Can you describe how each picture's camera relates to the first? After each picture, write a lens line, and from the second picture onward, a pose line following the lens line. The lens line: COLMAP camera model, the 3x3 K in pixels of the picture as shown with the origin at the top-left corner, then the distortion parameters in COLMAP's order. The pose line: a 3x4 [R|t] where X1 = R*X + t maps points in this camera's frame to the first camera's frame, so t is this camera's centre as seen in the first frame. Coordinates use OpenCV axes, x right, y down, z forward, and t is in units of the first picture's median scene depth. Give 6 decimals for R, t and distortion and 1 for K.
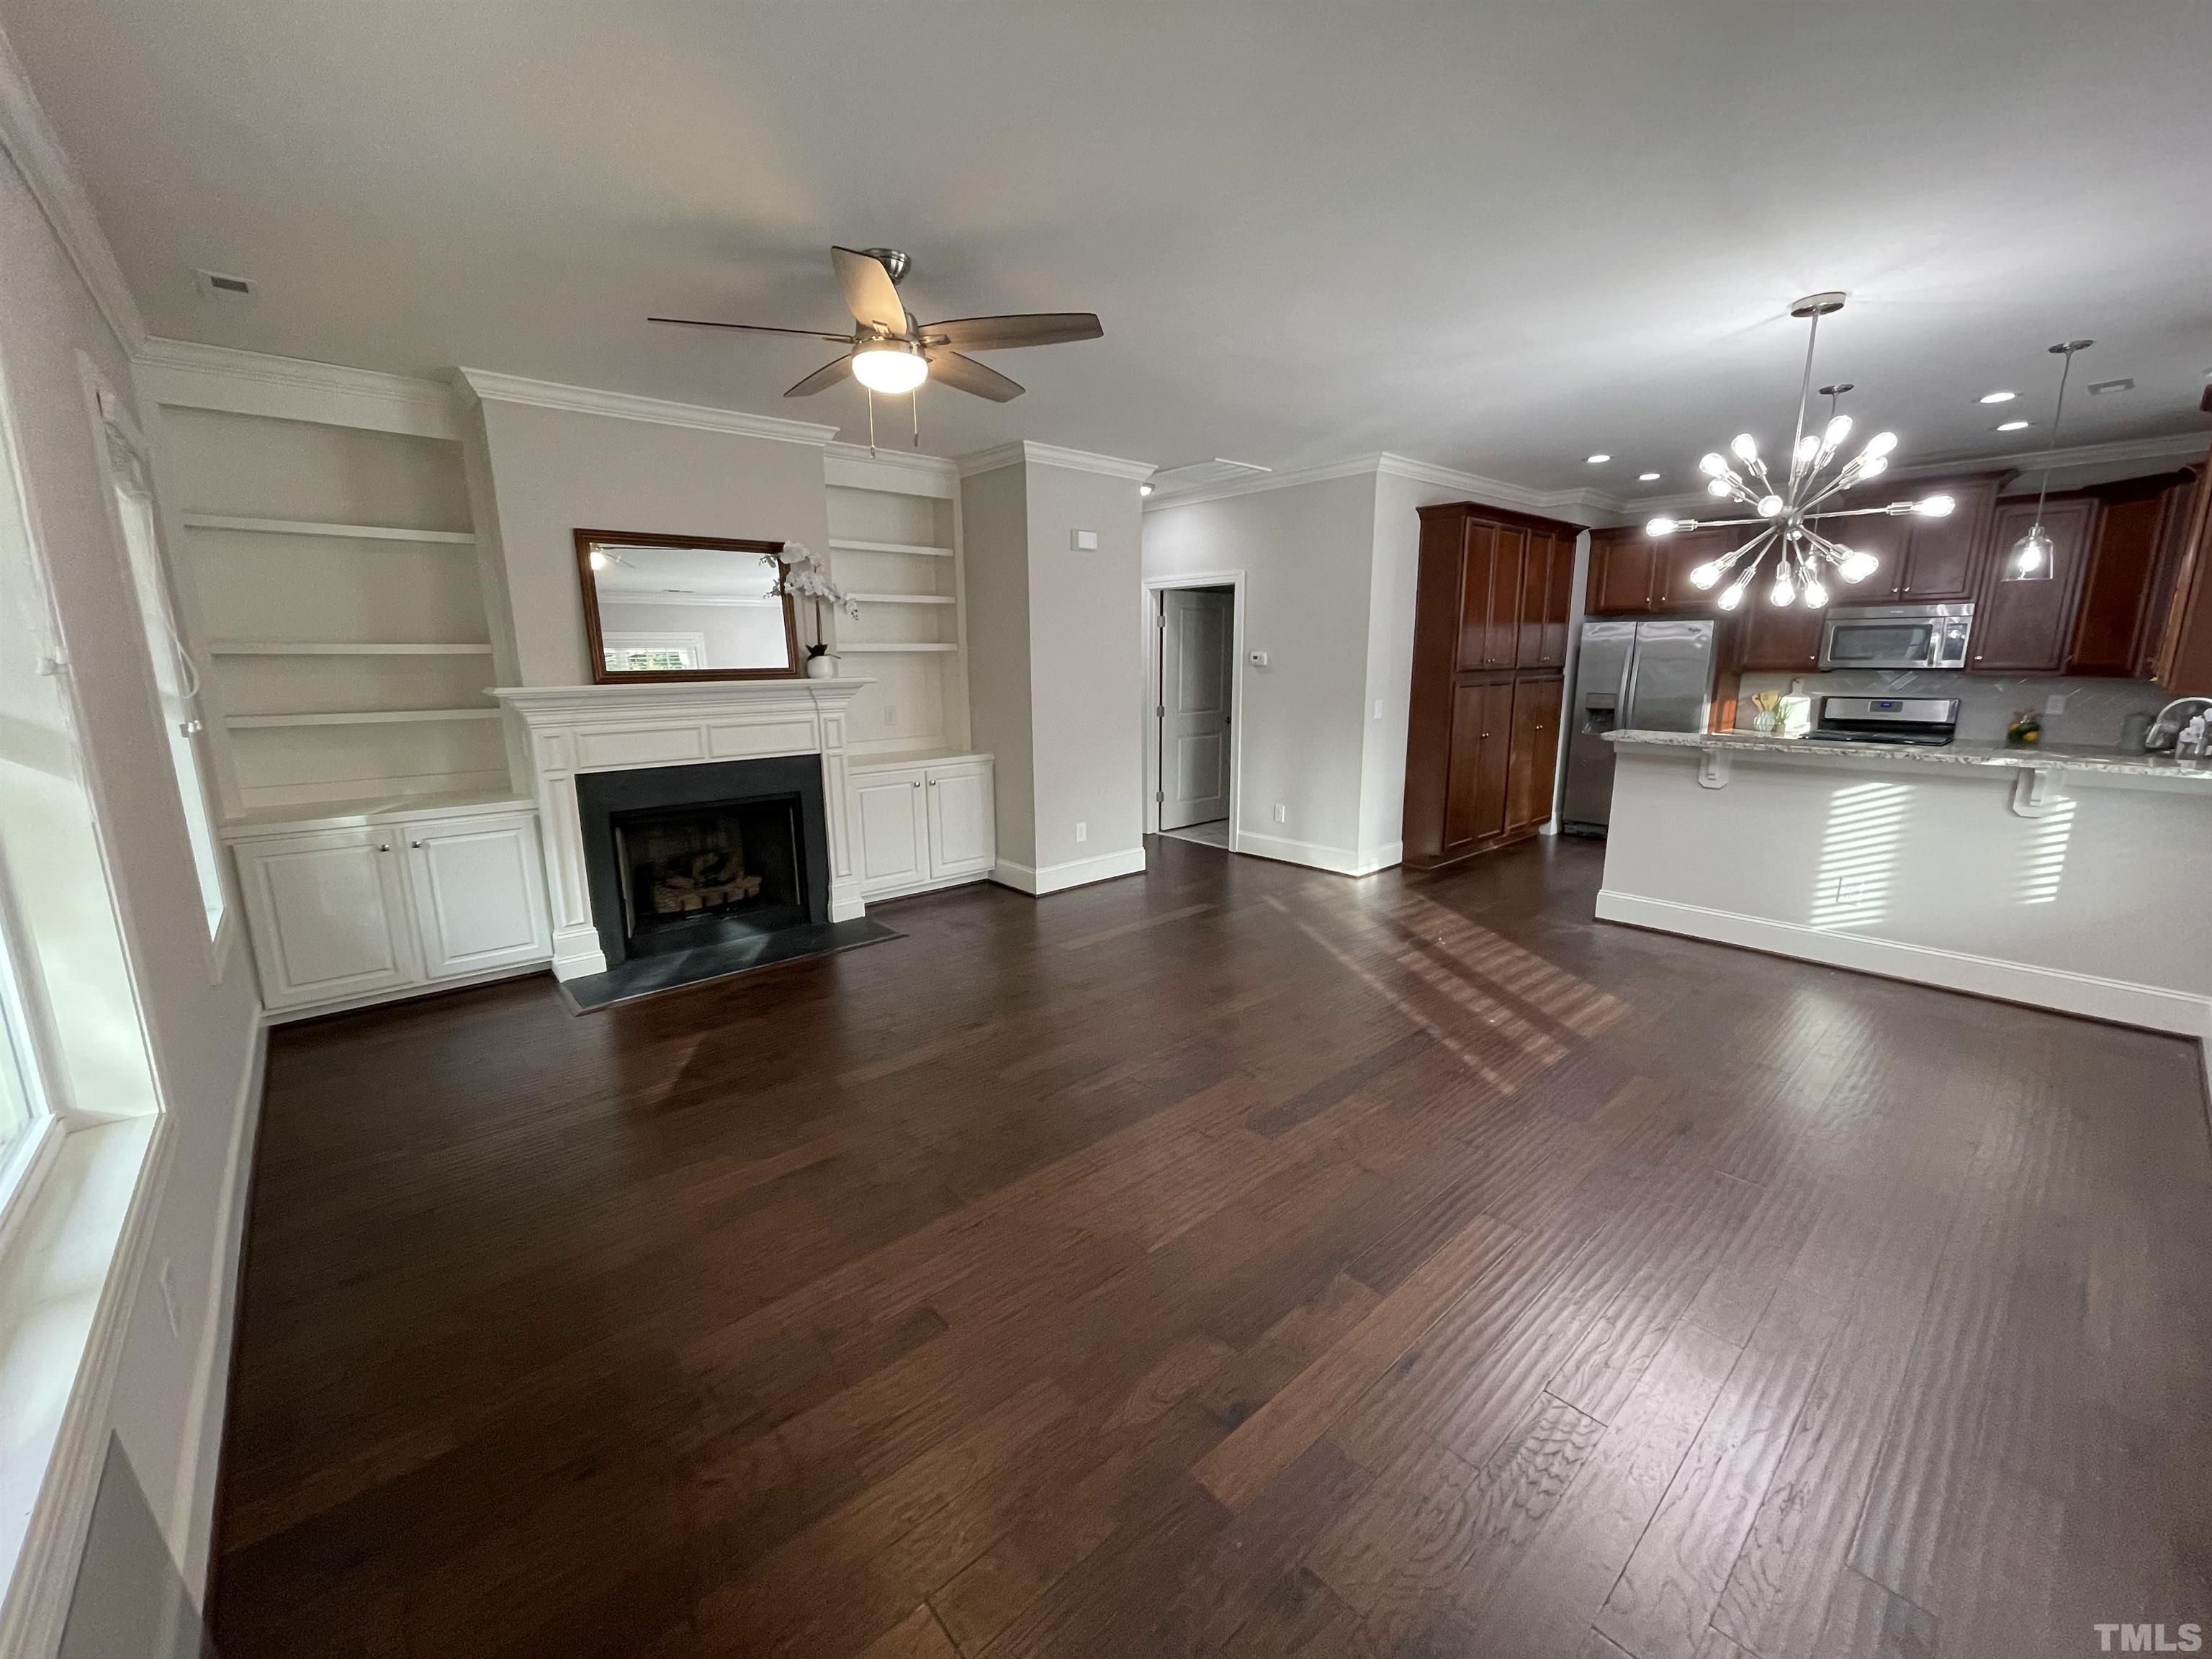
lens RADIAL K [[886.9, 0, 1106.0], [0, 886.9, 829.5], [0, 0, 1]] dist [-0.000499, 0.000059]
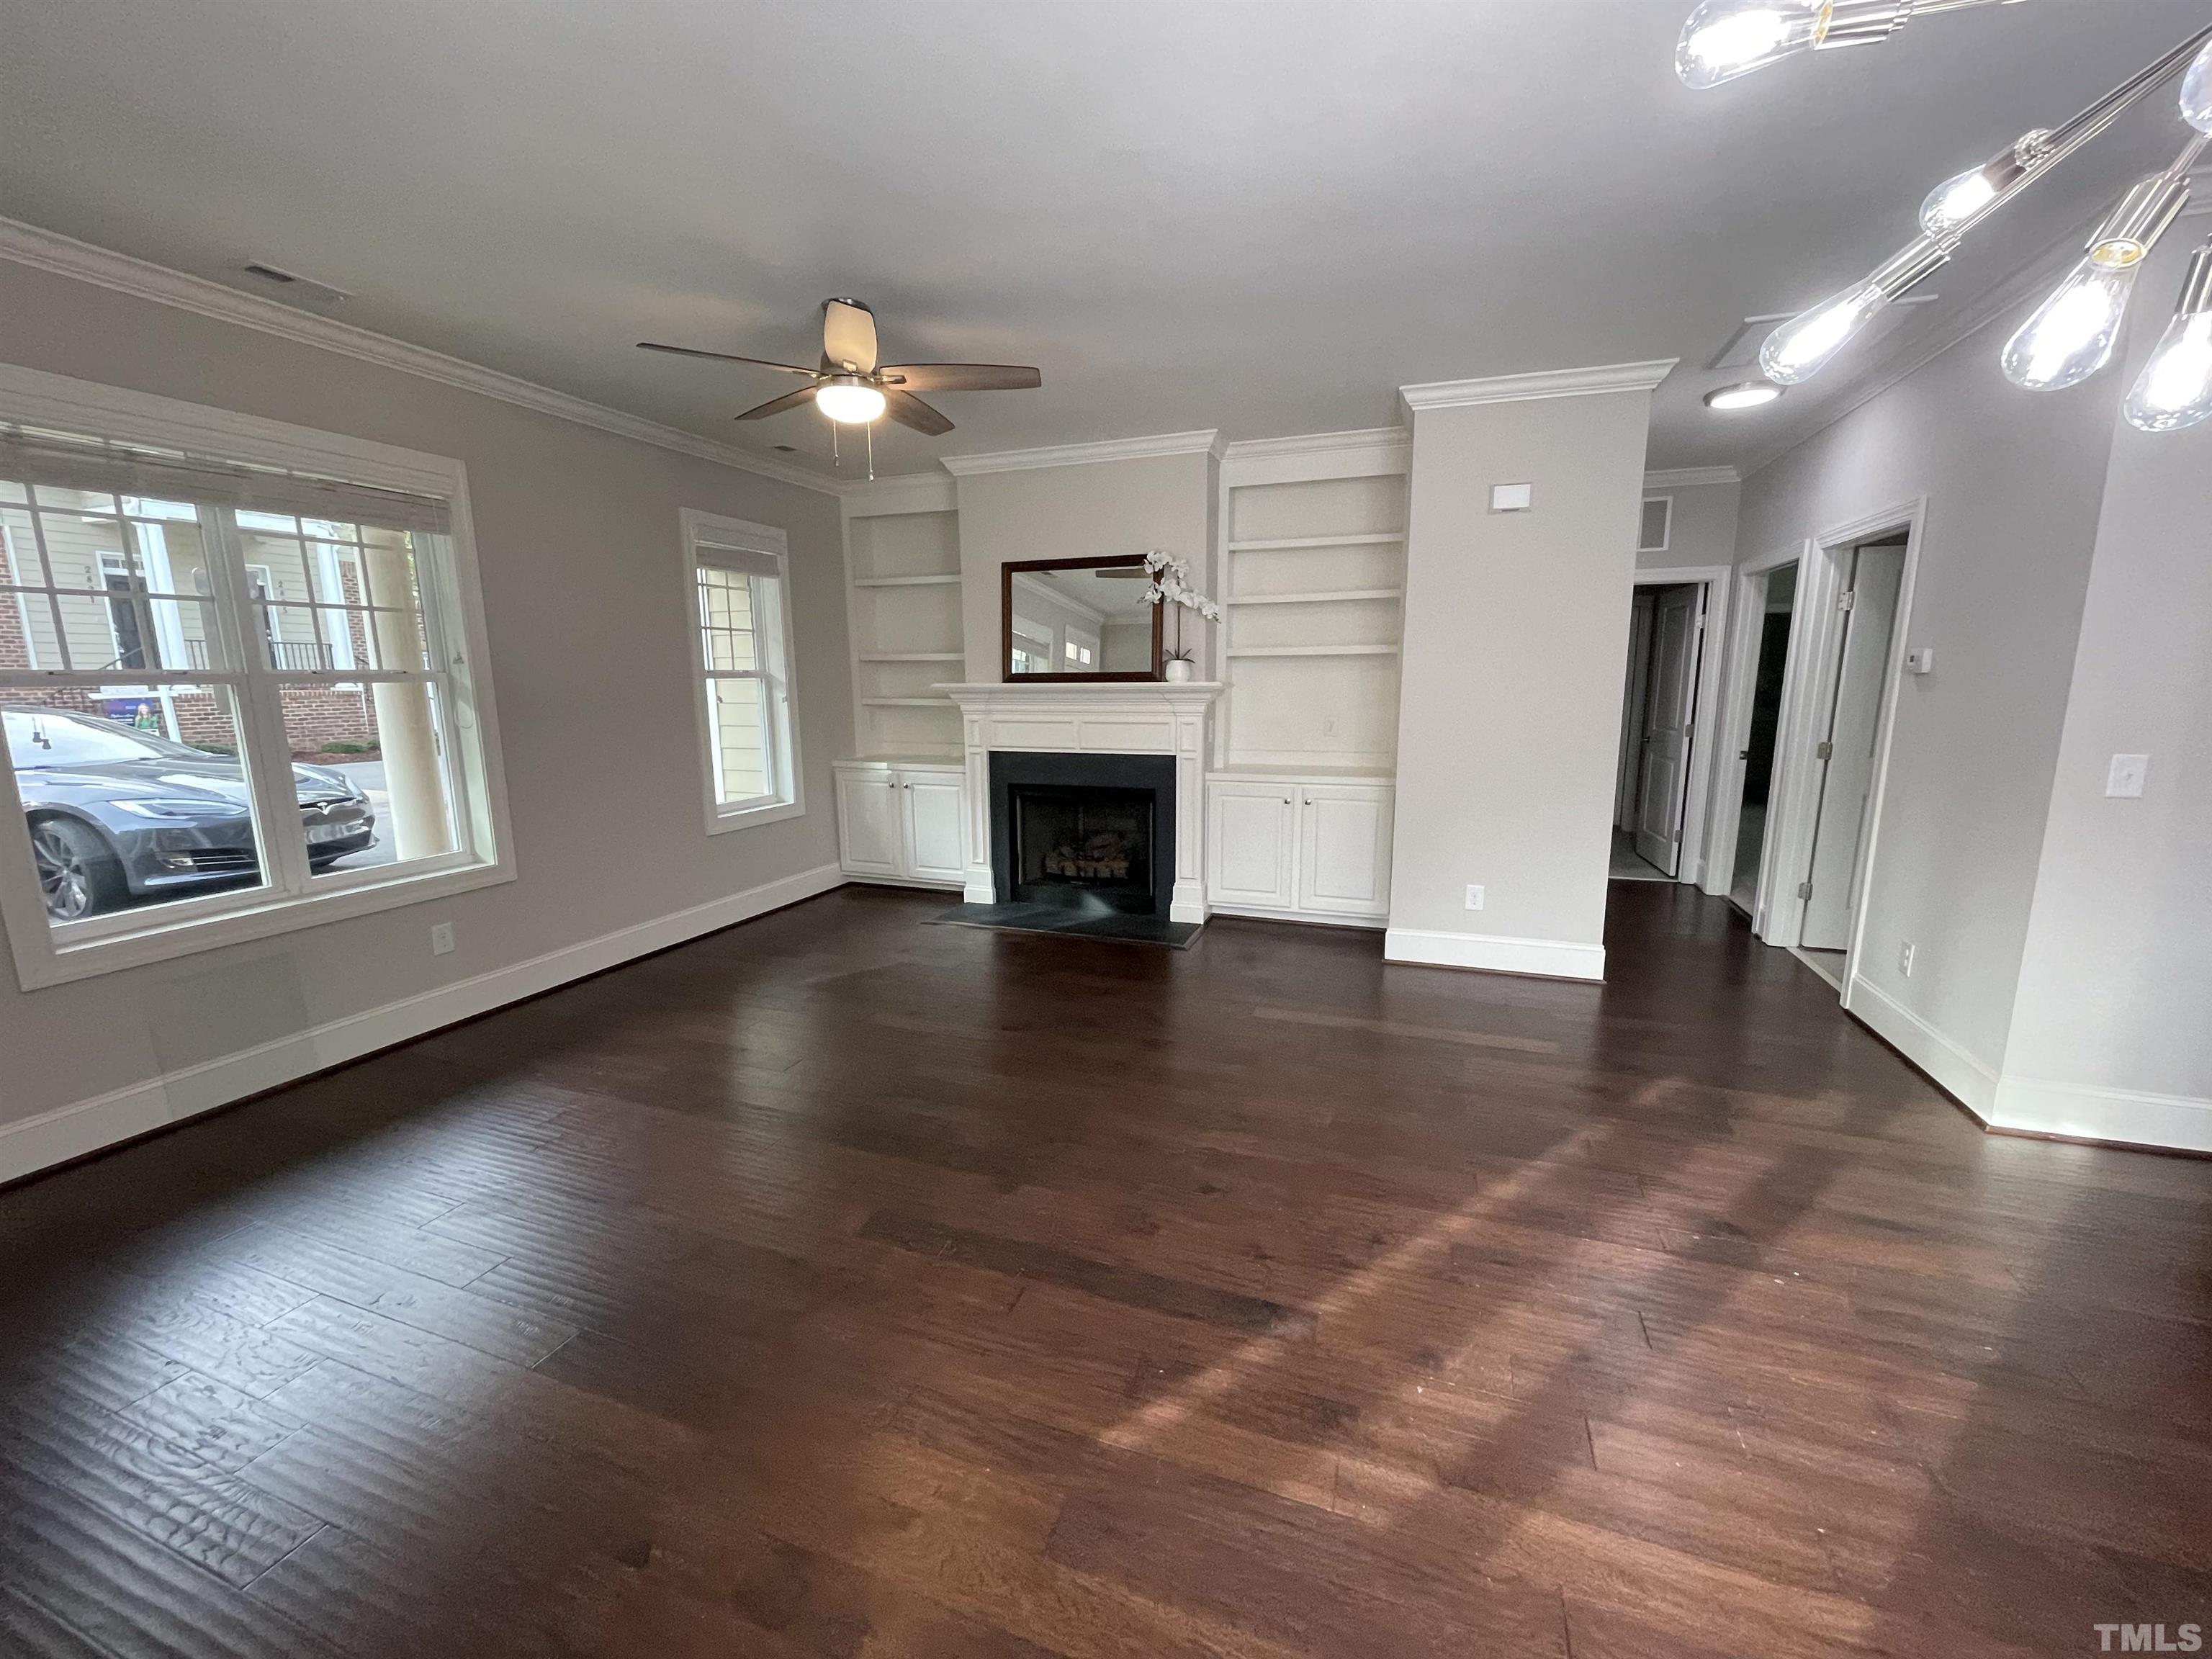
lens RADIAL K [[887.2, 0, 1101.1], [0, 887.2, 837.3], [0, 0, 1]] dist [0.001518, 0.000248]
pose [[0.471904, 0.165490, -0.865979, 0.593296], [-0.168731, 0.981022, 0.095527, -0.083253], [0.865353, 0.101037, 0.490872, 0.472233]]
